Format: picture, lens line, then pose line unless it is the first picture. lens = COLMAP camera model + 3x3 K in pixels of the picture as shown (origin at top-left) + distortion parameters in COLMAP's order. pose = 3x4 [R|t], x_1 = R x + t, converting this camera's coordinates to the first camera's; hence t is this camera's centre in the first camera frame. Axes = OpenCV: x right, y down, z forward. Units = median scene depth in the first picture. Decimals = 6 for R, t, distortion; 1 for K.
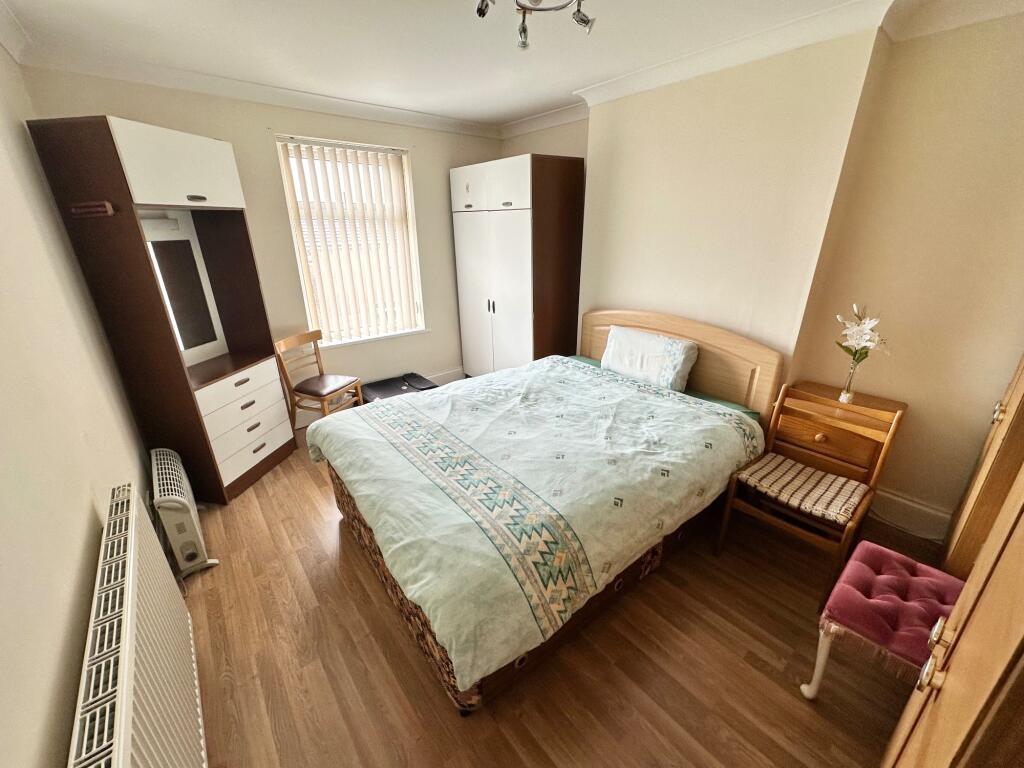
lens RADIAL K [[407.7, 0, 509.3], [0, 407.7, 383.5], [0, 0, 1]] dist [0.000273, 0.000333]
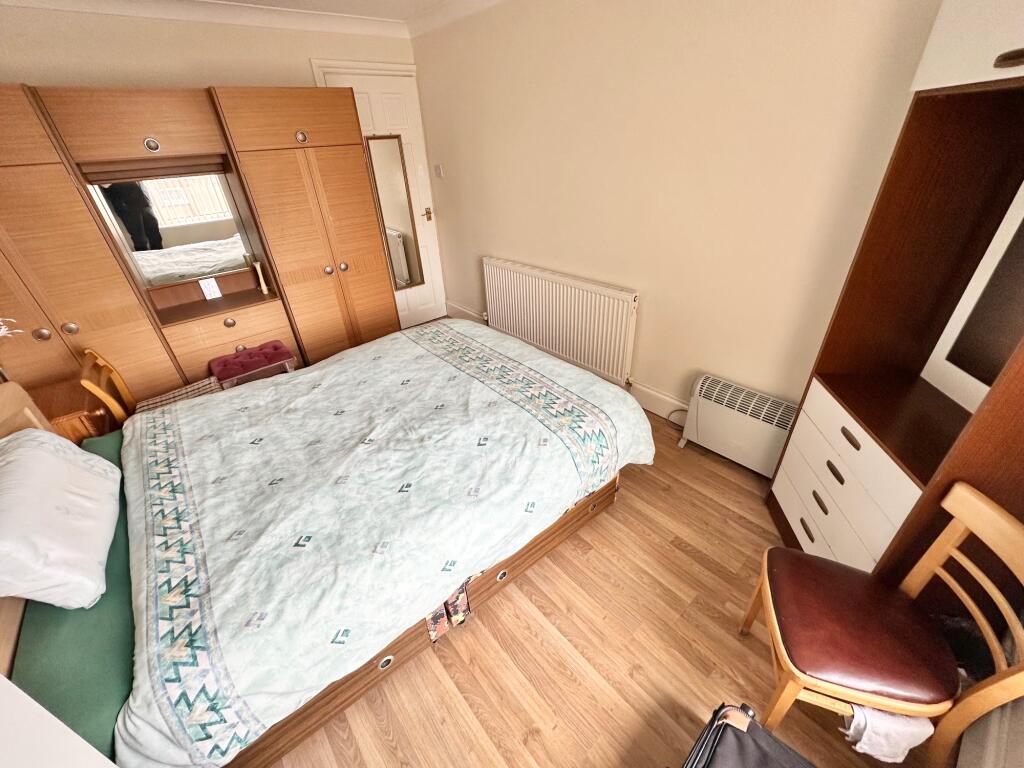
lens RADIAL K [[407.7, 0, 509.3], [0, 407.7, 383.5], [0, 0, 1]] dist [0.000273, 0.000333]
pose [[-0.997789, 0.062590, 0.022366, -0.250493], [0.055885, 0.607837, 0.792093, -0.609018], [0.035982, 0.791592, -0.609990, 1.497059]]
